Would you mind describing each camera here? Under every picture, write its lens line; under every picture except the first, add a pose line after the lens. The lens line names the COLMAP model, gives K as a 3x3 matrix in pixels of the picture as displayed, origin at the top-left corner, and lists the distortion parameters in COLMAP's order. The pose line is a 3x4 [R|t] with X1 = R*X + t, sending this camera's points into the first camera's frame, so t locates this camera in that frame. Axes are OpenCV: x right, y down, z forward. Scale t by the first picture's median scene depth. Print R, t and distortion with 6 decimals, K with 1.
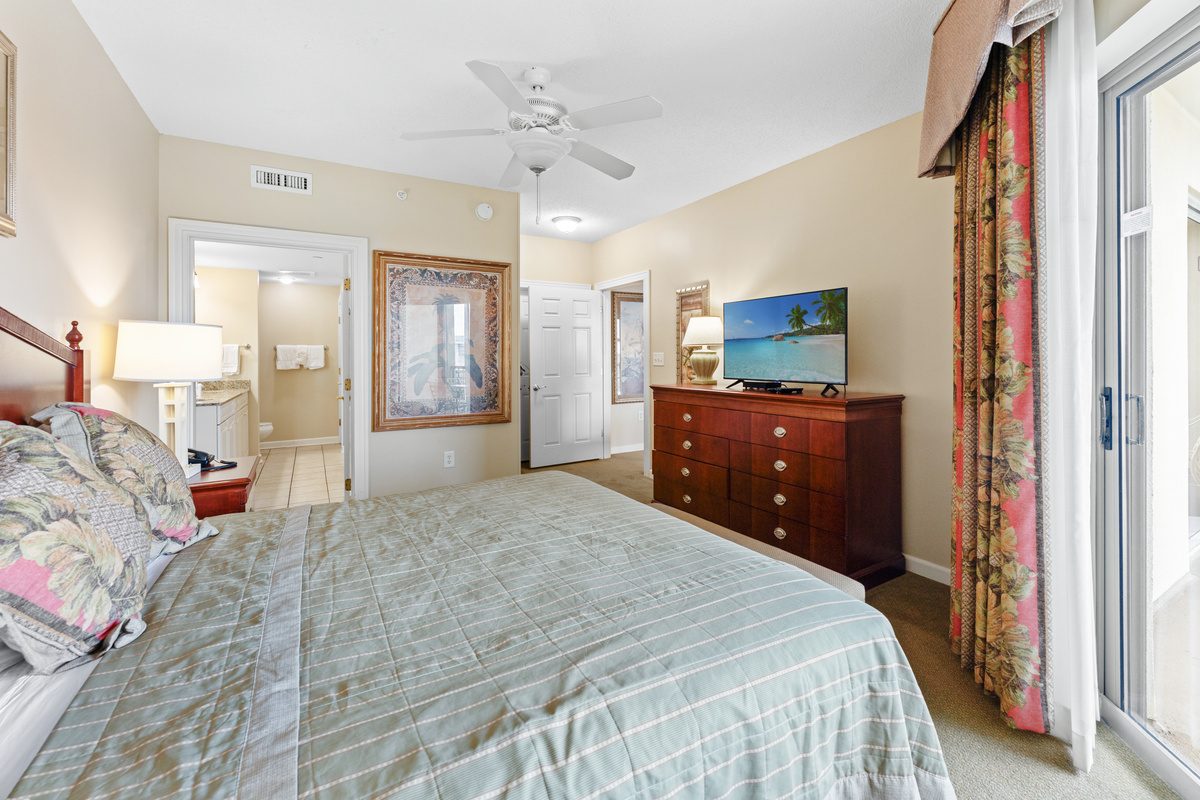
lens RADIAL K [[498.0, 0, 598.4], [0, 498.0, 353.4], [0, 0, 1]] dist [-0.001119, -0.000268]
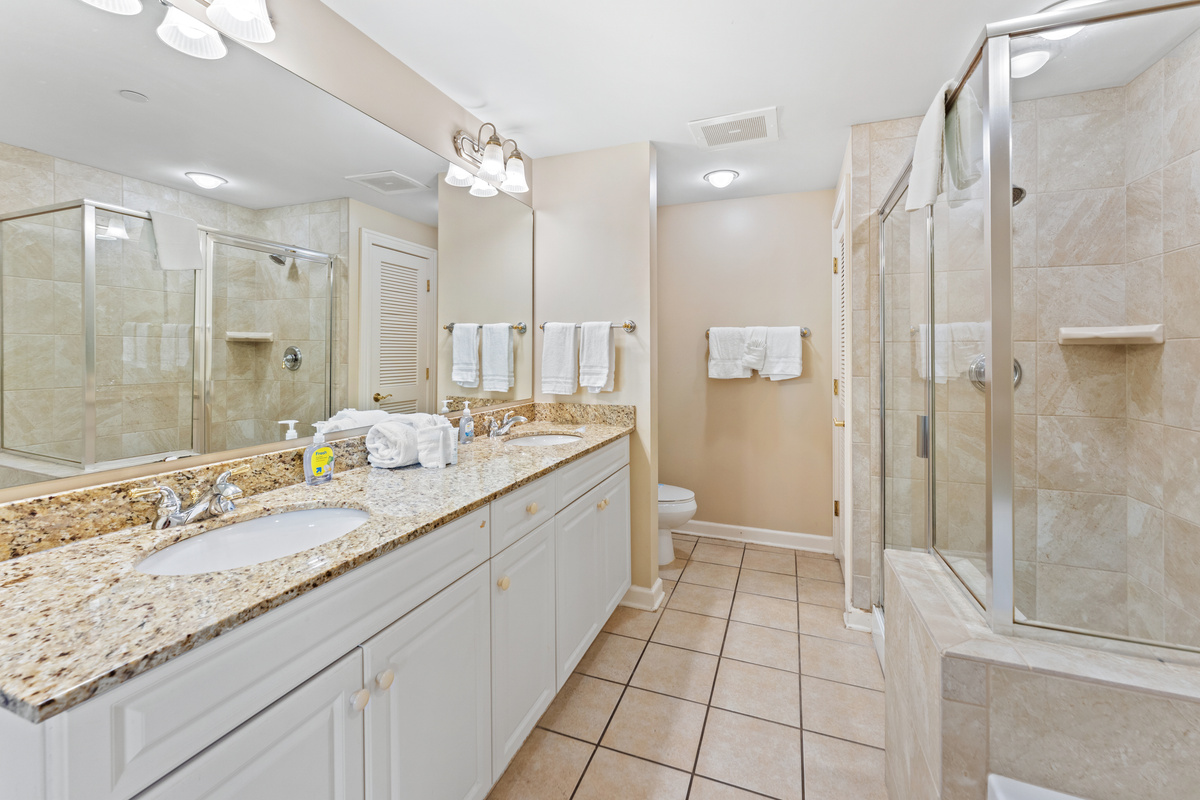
lens RADIAL K [[498.0, 0, 598.4], [0, 498.0, 353.4], [0, 0, 1]] dist [-0.001119, -0.000268]
pose [[0.620941, 0.007606, -0.783820, -0.350009], [-0.002542, 0.999967, 0.007690, 0.005308], [0.783853, -0.002782, 0.620940, 0.645639]]
